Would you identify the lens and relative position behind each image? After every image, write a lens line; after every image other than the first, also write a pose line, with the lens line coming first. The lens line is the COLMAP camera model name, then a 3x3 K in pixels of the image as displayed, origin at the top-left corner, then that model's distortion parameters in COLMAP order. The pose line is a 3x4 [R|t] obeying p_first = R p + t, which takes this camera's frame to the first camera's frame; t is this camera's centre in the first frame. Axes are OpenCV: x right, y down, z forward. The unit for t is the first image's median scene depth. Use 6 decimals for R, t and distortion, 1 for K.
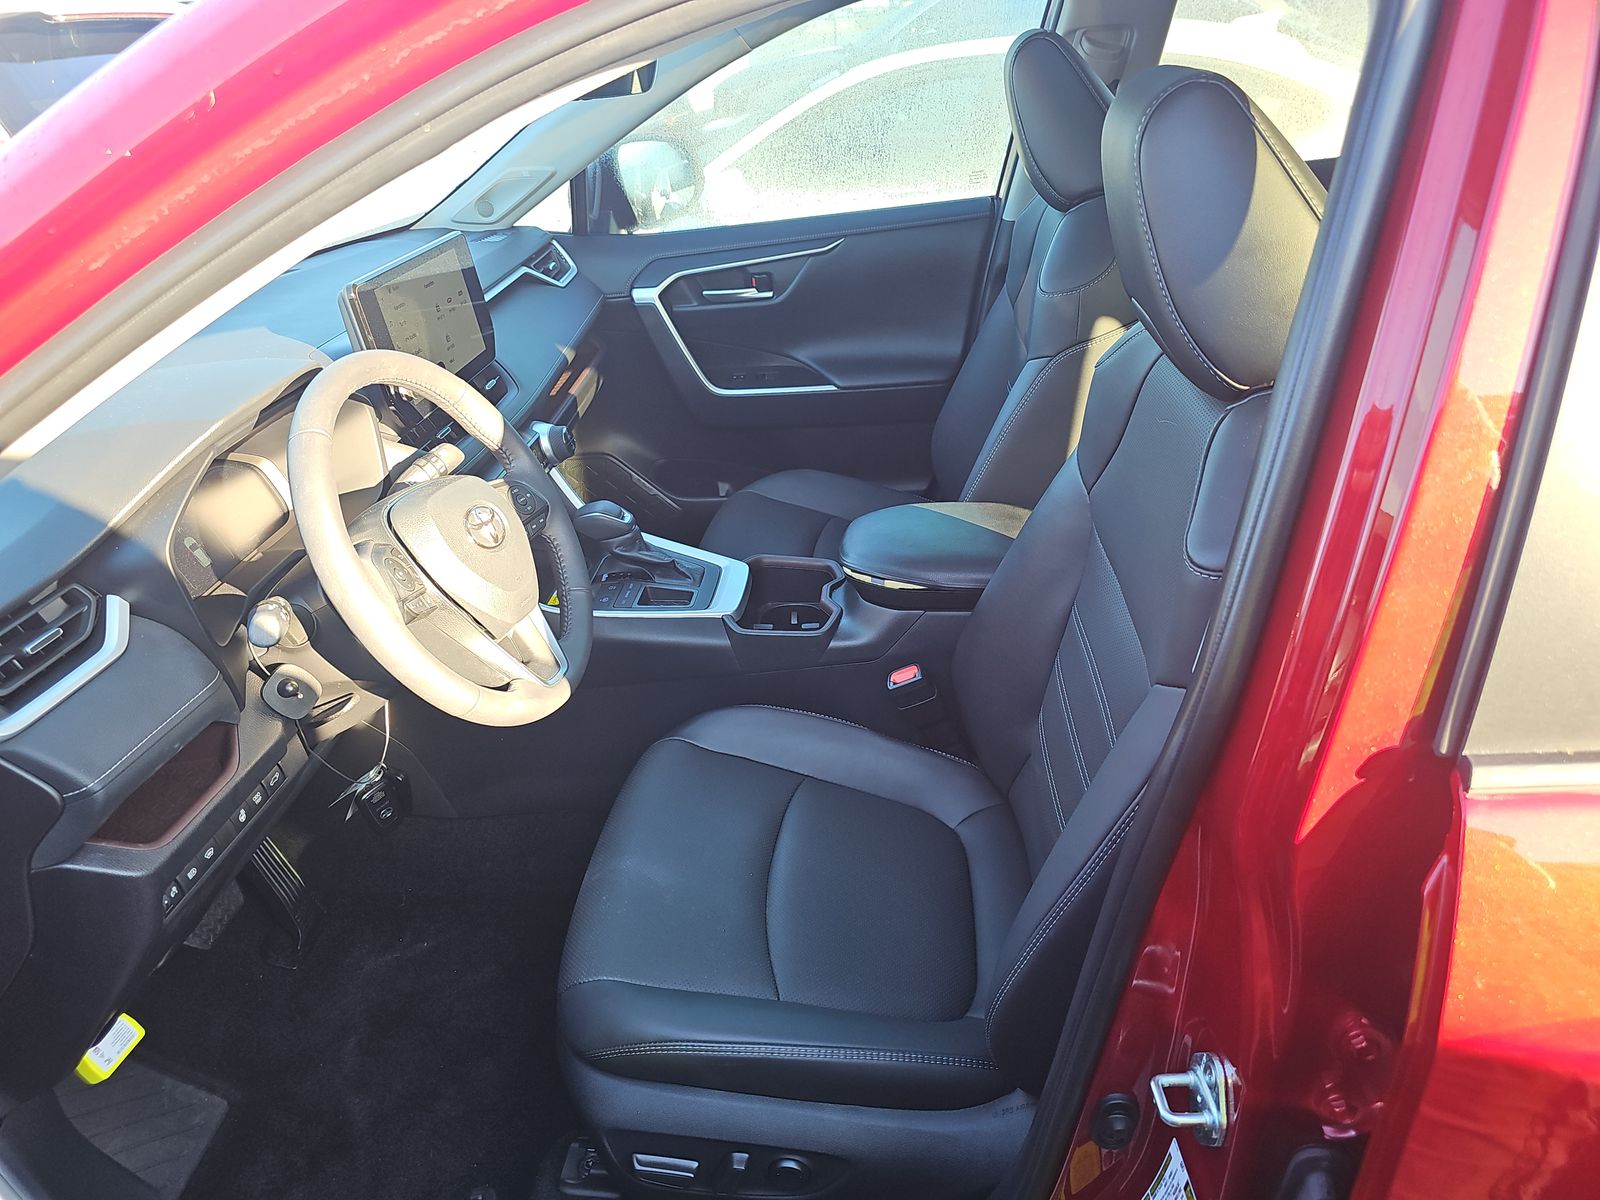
lens RADIAL K [[1054.7, 0, 805.6], [0, 1054.7, 596.7], [0, 0, 1]] dist [0.056748, -0.073857]
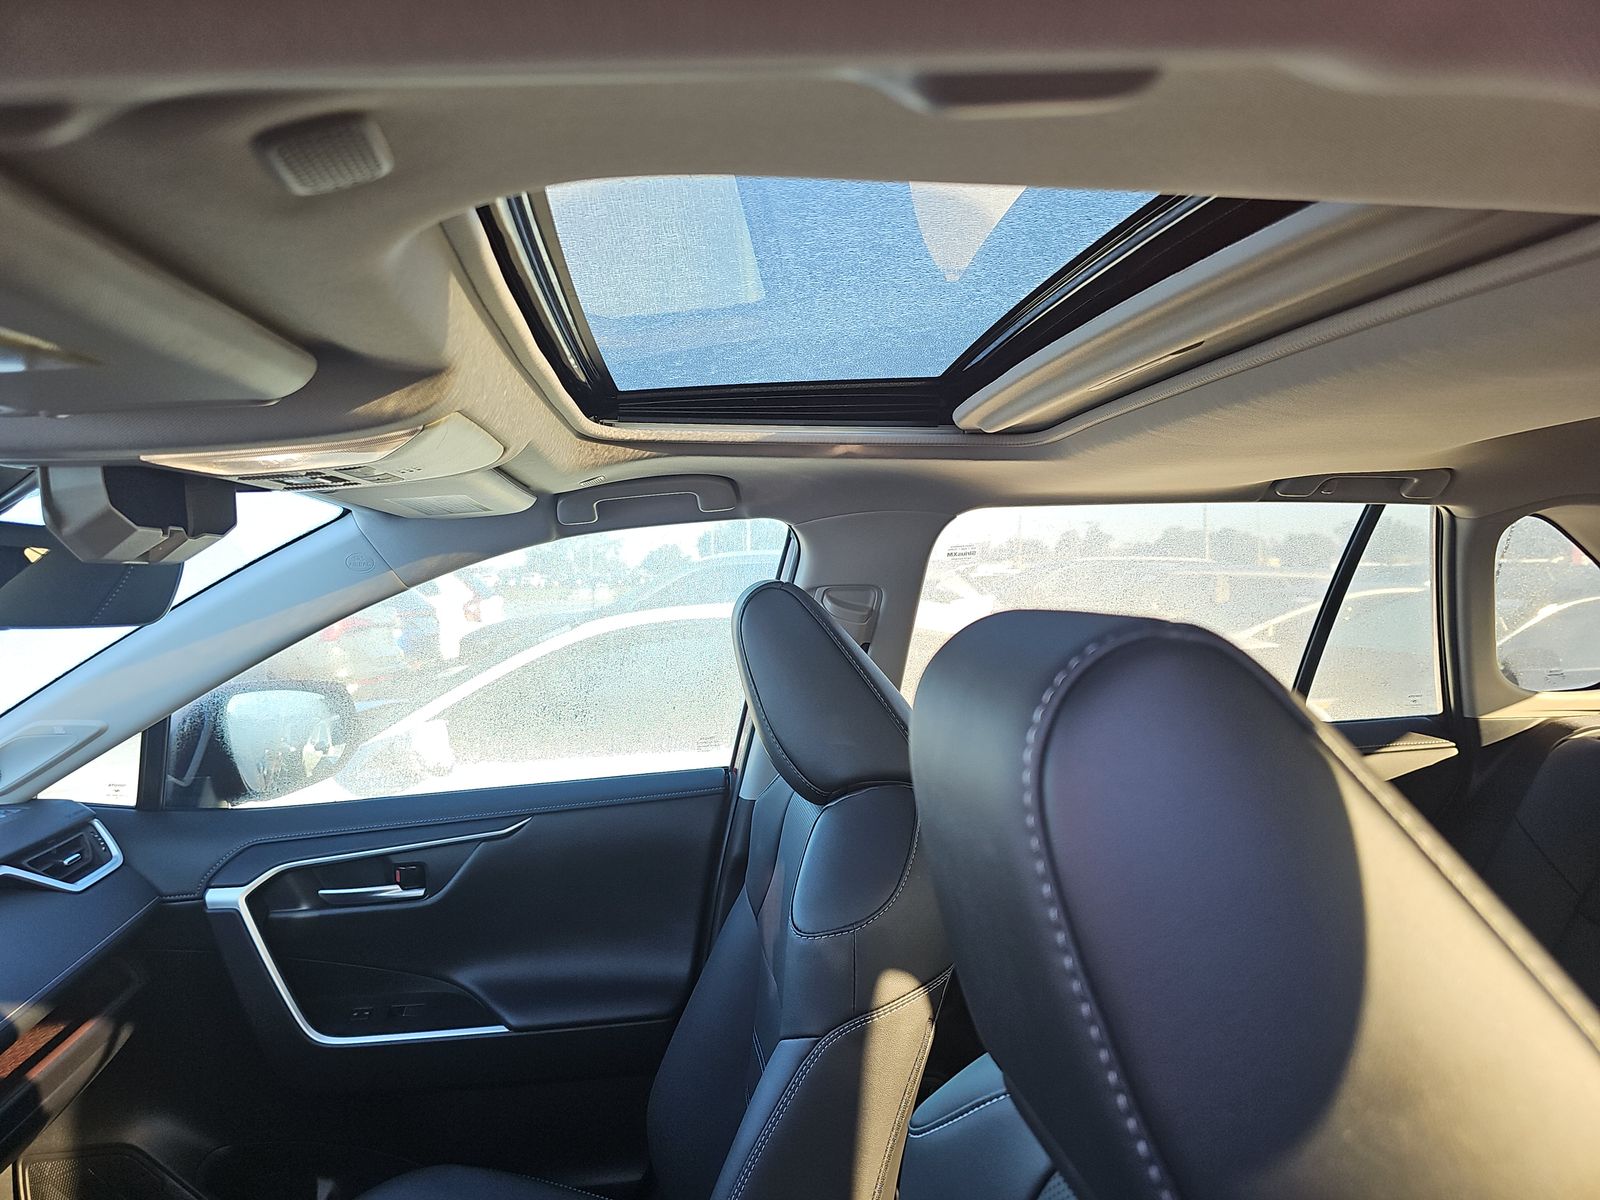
lens RADIAL K [[1054.7, 0, 805.6], [0, 1054.7, 596.7], [0, 0, 1]] dist [0.056748, -0.073857]
pose [[0.974342, 0.051202, 0.219172, 0.053141], [0.058904, 0.881830, -0.467874, -0.114517], [-0.217228, 0.468780, 0.856188, 0.246061]]
